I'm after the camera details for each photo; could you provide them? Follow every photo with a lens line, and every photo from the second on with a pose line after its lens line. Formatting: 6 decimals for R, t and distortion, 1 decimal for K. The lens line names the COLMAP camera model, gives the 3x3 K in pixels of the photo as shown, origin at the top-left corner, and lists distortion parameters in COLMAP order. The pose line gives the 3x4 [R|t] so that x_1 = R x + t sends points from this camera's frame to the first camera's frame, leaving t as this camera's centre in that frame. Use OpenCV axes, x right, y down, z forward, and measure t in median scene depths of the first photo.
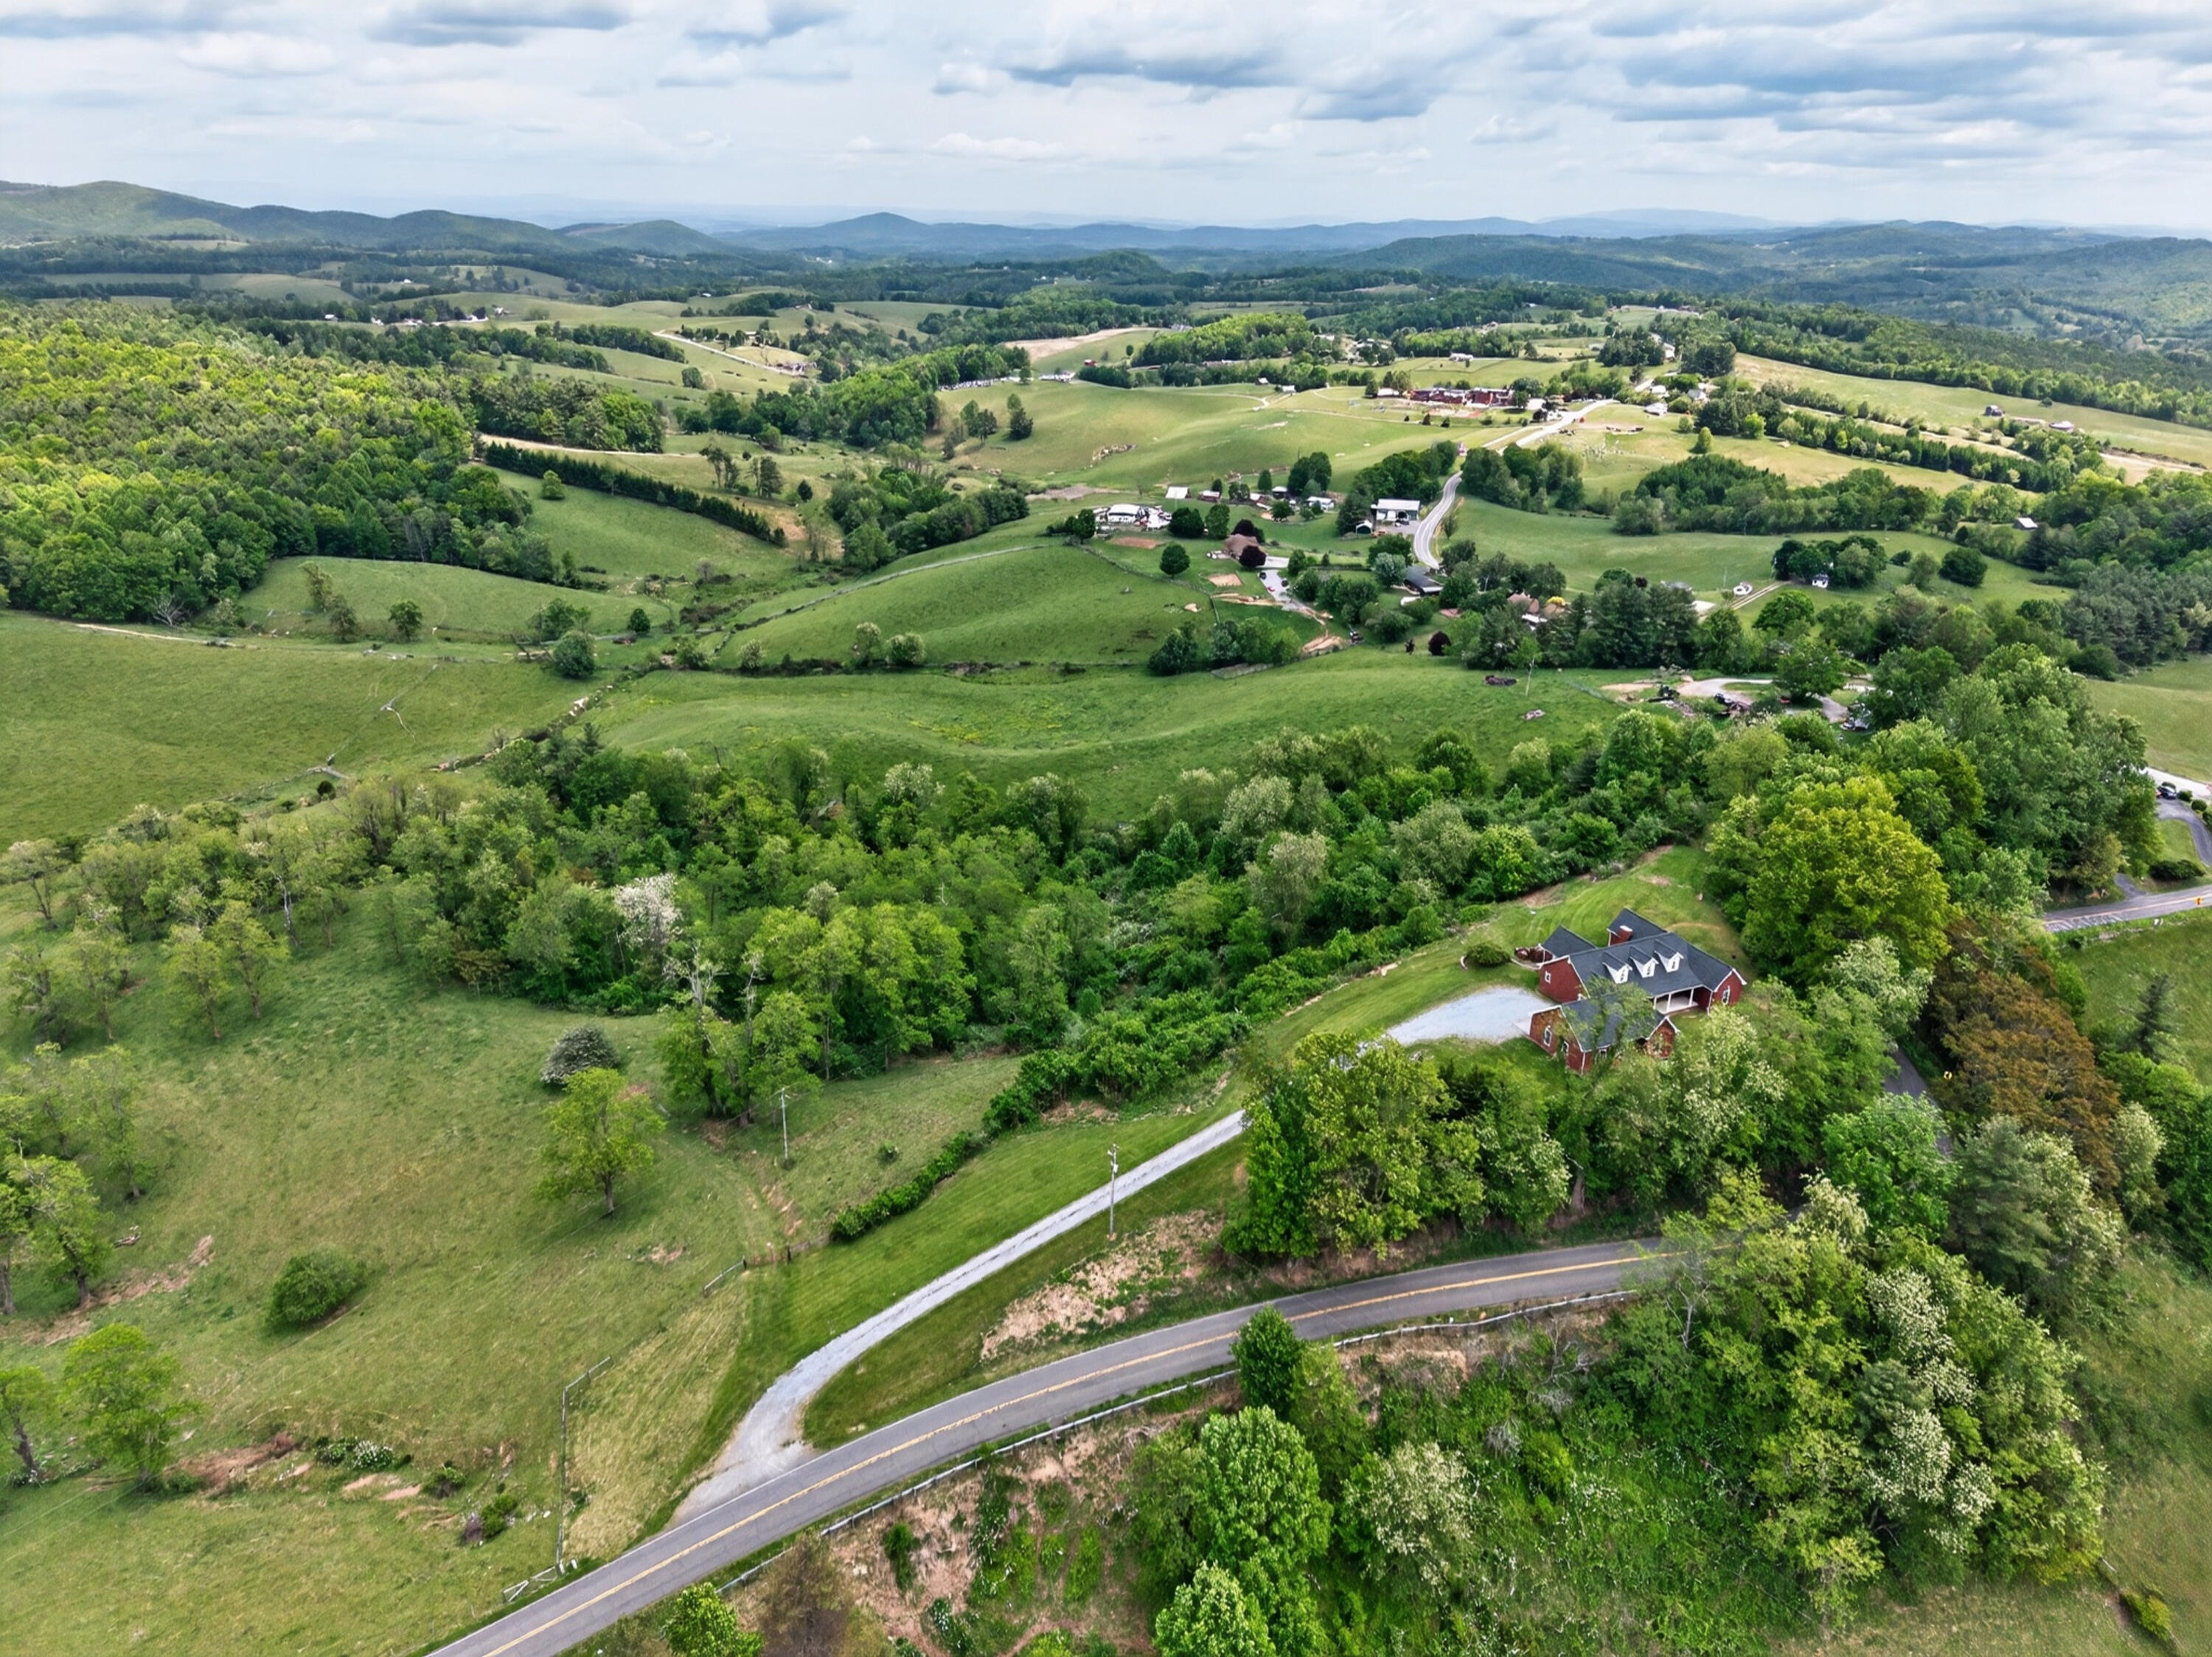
lens RADIAL K [[1481.1, 0, 1103.1], [0, 1481.1, 846.8], [0, 0, 1]] dist [0.090962, -0.097926]
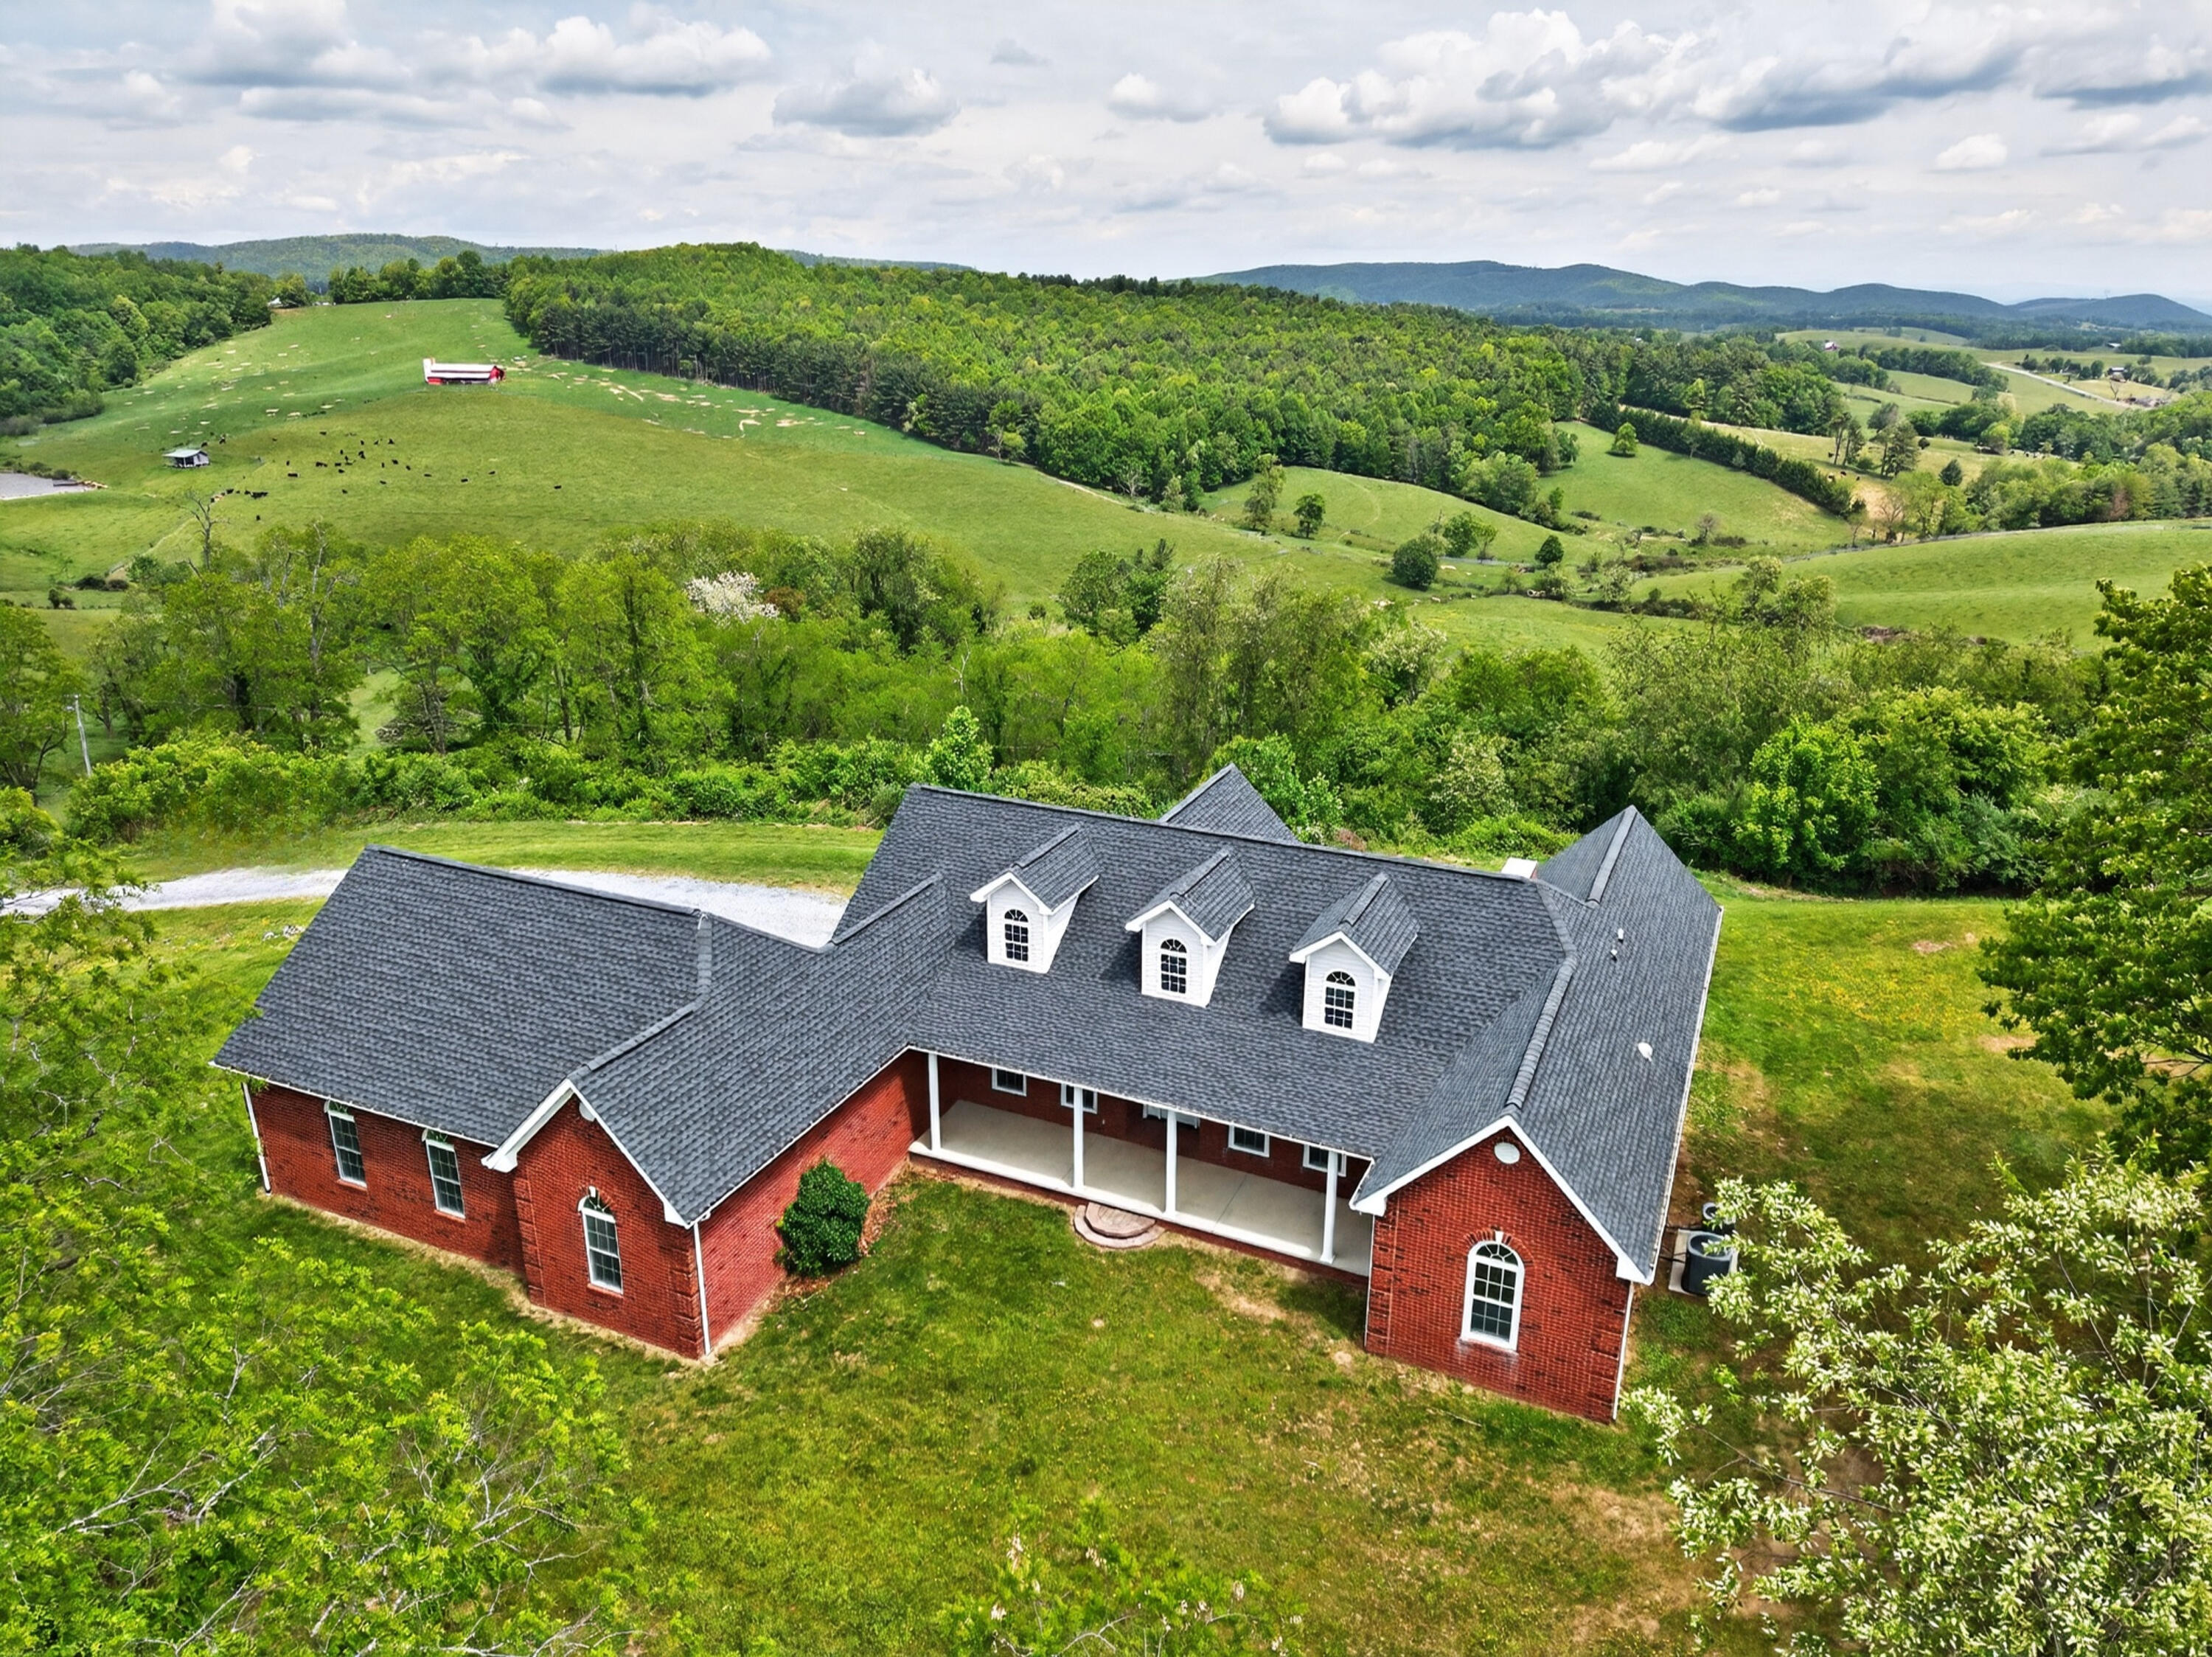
lens RADIAL K [[1481.1, 0, 1100.2], [0, 1481.1, 831.3], [0, 0, 1]] dist [0.090962, -0.097926]
pose [[0.652176, 0.246467, -0.716883, 0.124164], [-0.292614, 0.954227, 0.061865, 0.014524], [0.699317, 0.169423, 0.694444, 0.219756]]
